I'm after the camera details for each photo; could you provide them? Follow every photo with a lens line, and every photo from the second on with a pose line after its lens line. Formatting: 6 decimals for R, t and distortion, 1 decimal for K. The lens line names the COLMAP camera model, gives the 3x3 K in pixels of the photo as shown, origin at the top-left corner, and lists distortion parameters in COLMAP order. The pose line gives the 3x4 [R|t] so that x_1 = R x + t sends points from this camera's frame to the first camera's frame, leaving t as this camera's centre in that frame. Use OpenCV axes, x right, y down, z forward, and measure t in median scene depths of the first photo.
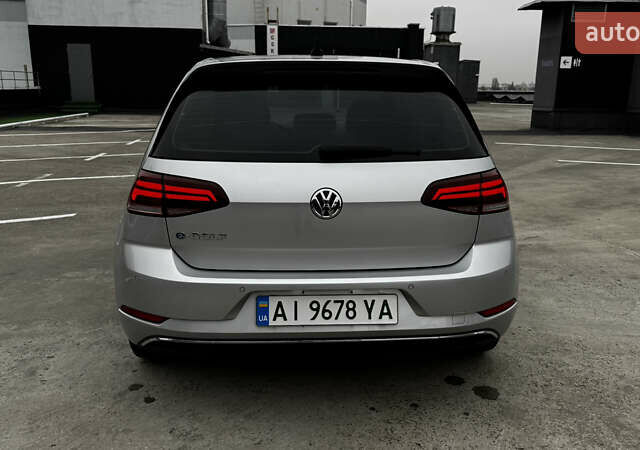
lens RADIAL K [[563.3, 0, 322.3], [0, 563.3, 225.9], [0, 0, 1]] dist [0.130299, -0.228734]
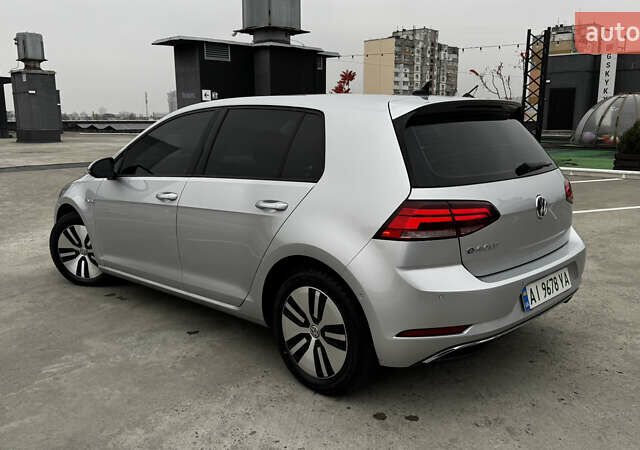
lens RADIAL K [[563.3, 0, 322.3], [0, 563.3, 225.9], [0, 0, 1]] dist [0.130299, -0.228734]
pose [[0.744858, -0.142032, 0.651930, -0.710478], [0.173470, 0.984704, 0.016335, -0.060344], [-0.644278, 0.100923, 0.758103, 0.184957]]
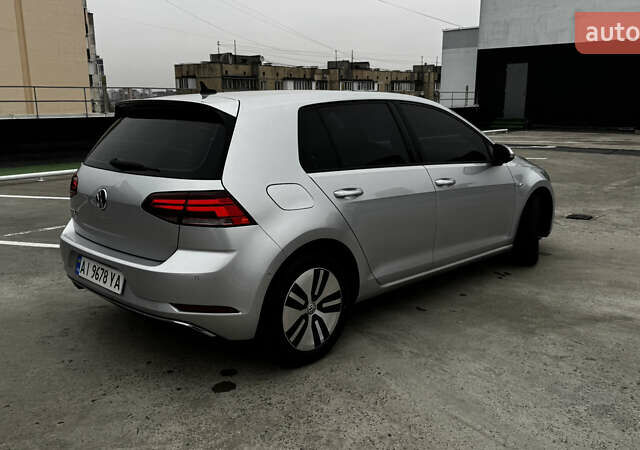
lens RADIAL K [[563.3, 0, 322.3], [0, 563.3, 225.9], [0, 0, 1]] dist [0.130299, -0.228734]
pose [[0.676626, 0.146352, -0.721636, 0.823696], [-0.163983, 0.985386, 0.046088, -0.074867], [0.717835, 0.087152, 0.690737, 0.230895]]
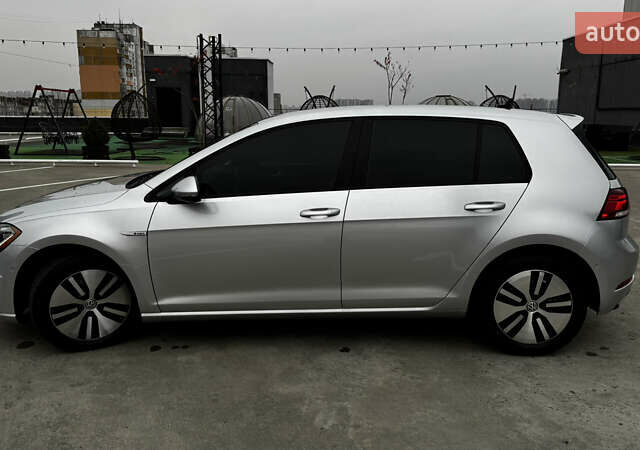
lens RADIAL K [[563.3, 0, 322.3], [0, 563.3, 225.9], [0, 0, 1]] dist [0.130299, -0.228734]
pose [[0.089114, -0.206473, 0.974386, -1.142351], [0.232750, 0.955510, 0.181187, -0.279316], [-0.968445, 0.210642, 0.133206, 0.958824]]
